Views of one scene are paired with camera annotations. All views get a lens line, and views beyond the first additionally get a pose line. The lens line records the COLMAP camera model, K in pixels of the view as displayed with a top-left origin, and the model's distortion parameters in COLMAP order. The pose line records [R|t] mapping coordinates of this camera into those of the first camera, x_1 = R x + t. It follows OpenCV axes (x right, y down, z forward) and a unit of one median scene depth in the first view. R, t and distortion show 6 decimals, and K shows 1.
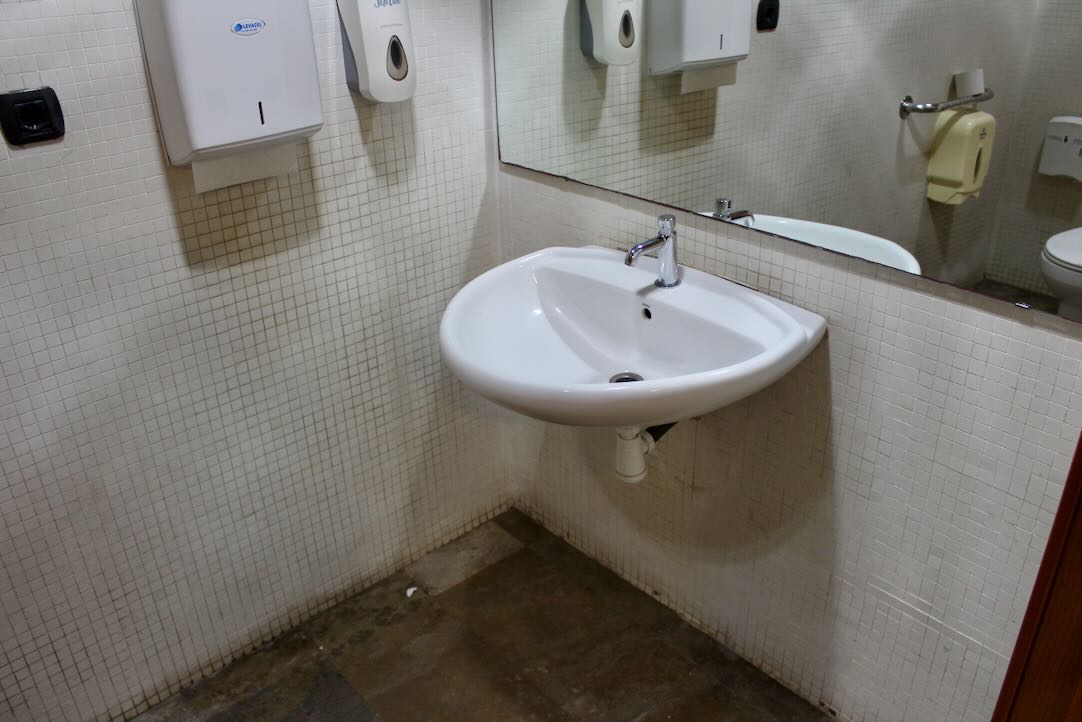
lens RADIAL K [[899.8, 0, 541.0], [0, 899.8, 361.0], [0, 0, 1]] dist [-0.168893, 0.146167]
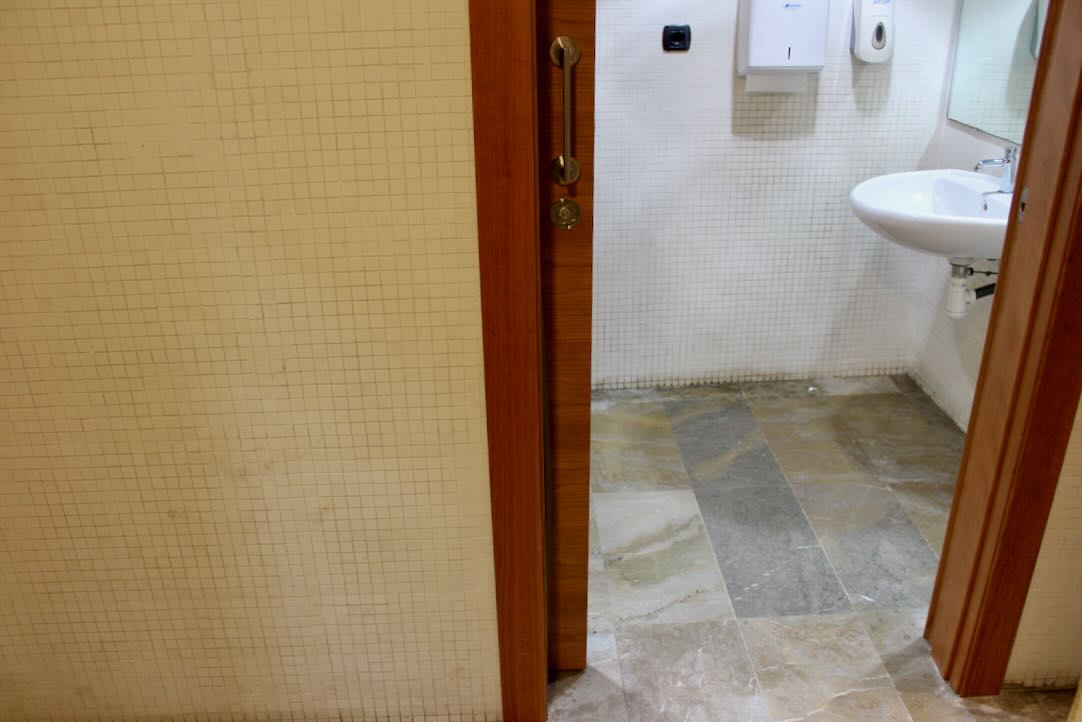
lens RADIAL K [[916.5, 0, 541.0], [0, 916.5, 361.0], [0, 0, 1]] dist [-0.161103, 0.140727]
pose [[0.778468, 0.269472, -0.566898, 0.411593], [-0.286748, 0.956081, 0.060703, 0.298012], [0.558358, 0.115301, 0.821549, -0.606129]]
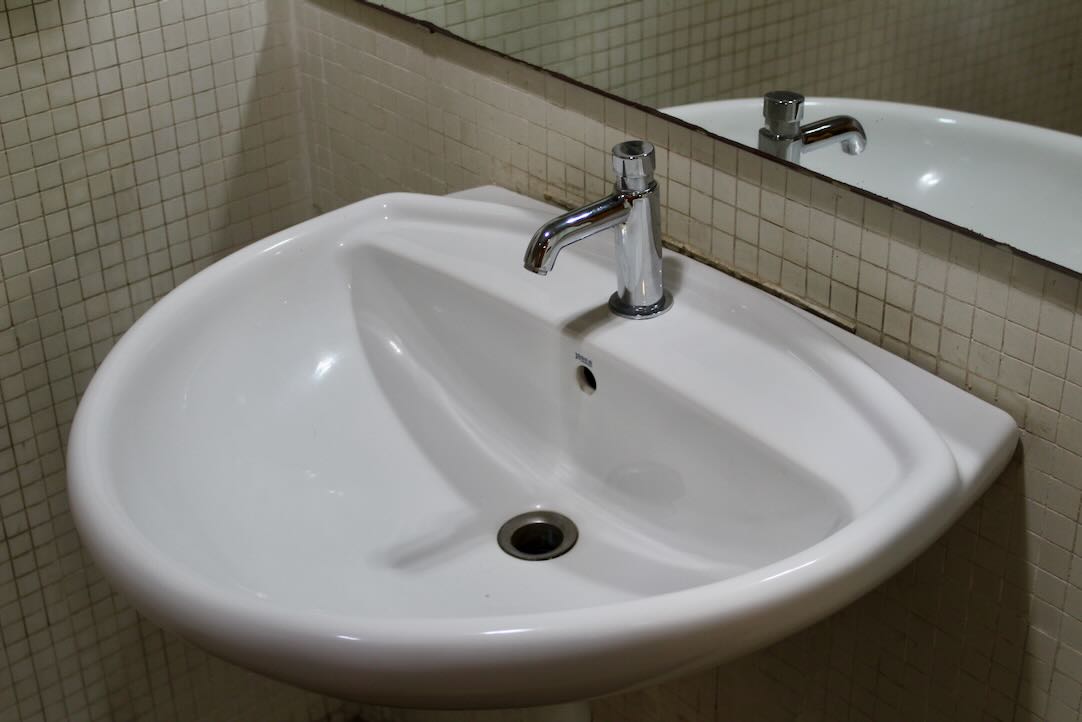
lens RADIAL K [[1688.2, 0, 541.0], [0, 1688.2, 361.0], [0, 0, 1]] dist [-0.026155, 0.075007]
pose [[0.999858, 0.014396, -0.008813, 0.091067], [-0.013933, 0.998627, 0.050504, -0.087865], [0.009528, -0.050374, 0.998685, 0.192978]]
